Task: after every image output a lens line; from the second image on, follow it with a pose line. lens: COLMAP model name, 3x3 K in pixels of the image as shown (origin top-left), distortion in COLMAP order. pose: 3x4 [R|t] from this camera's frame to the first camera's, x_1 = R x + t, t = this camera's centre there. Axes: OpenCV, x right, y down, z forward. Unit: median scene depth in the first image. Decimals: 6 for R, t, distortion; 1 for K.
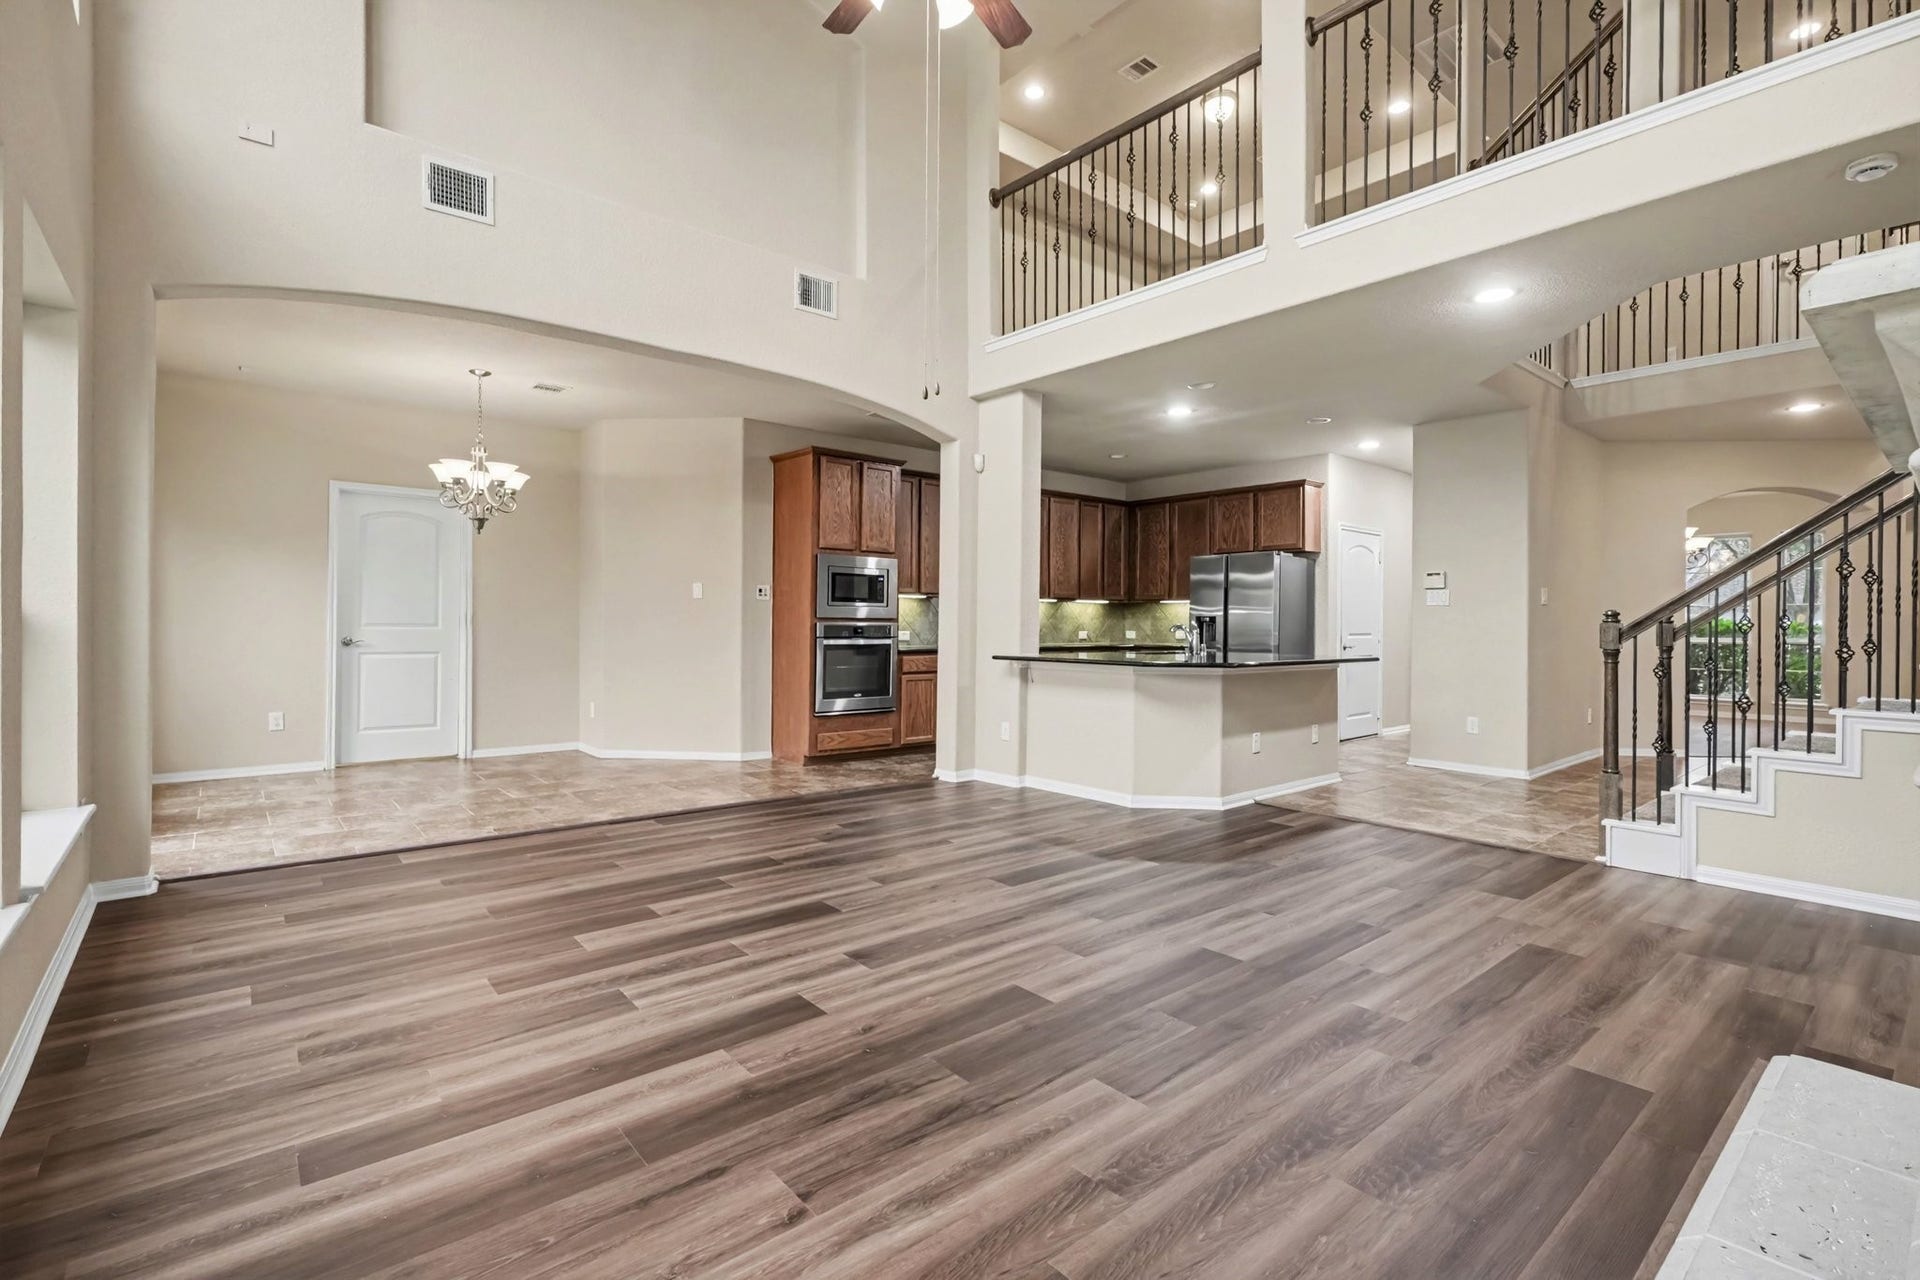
lens RADIAL K [[868.3, 0, 957.0], [0, 868.3, 636.7], [0, 0, 1]] dist [-0.002233, 0.000765]
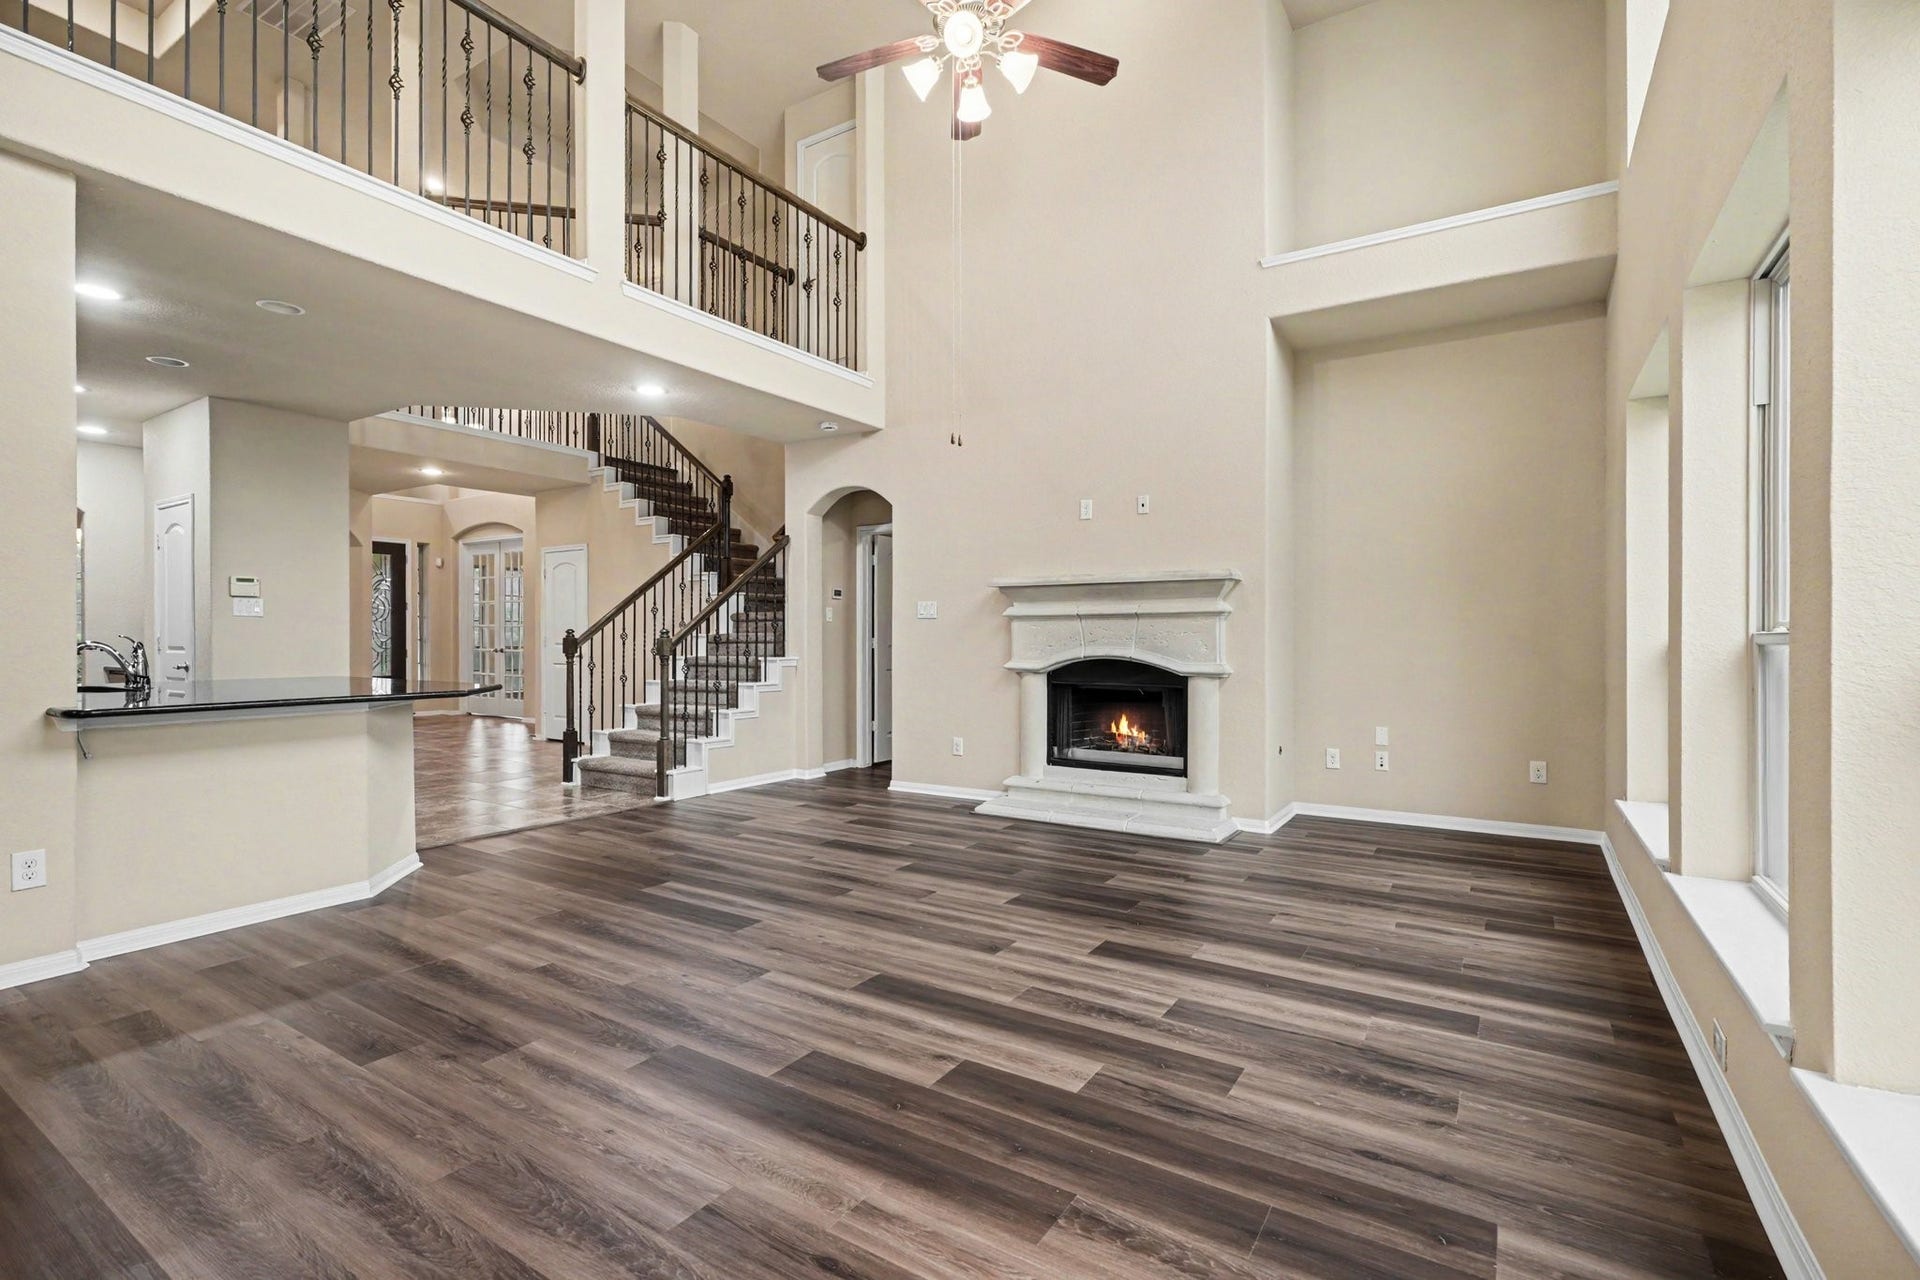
lens RADIAL K [[868.3, 0, 962.2], [0, 868.3, 632.8], [0, 0, 1]] dist [-0.002233, 0.000765]
pose [[-0.300272, 0.002575, 0.953850, -1.215104], [0.008838, 0.999961, 0.000082, -0.029565], [-0.953813, 0.008455, -0.300283, 1.452983]]
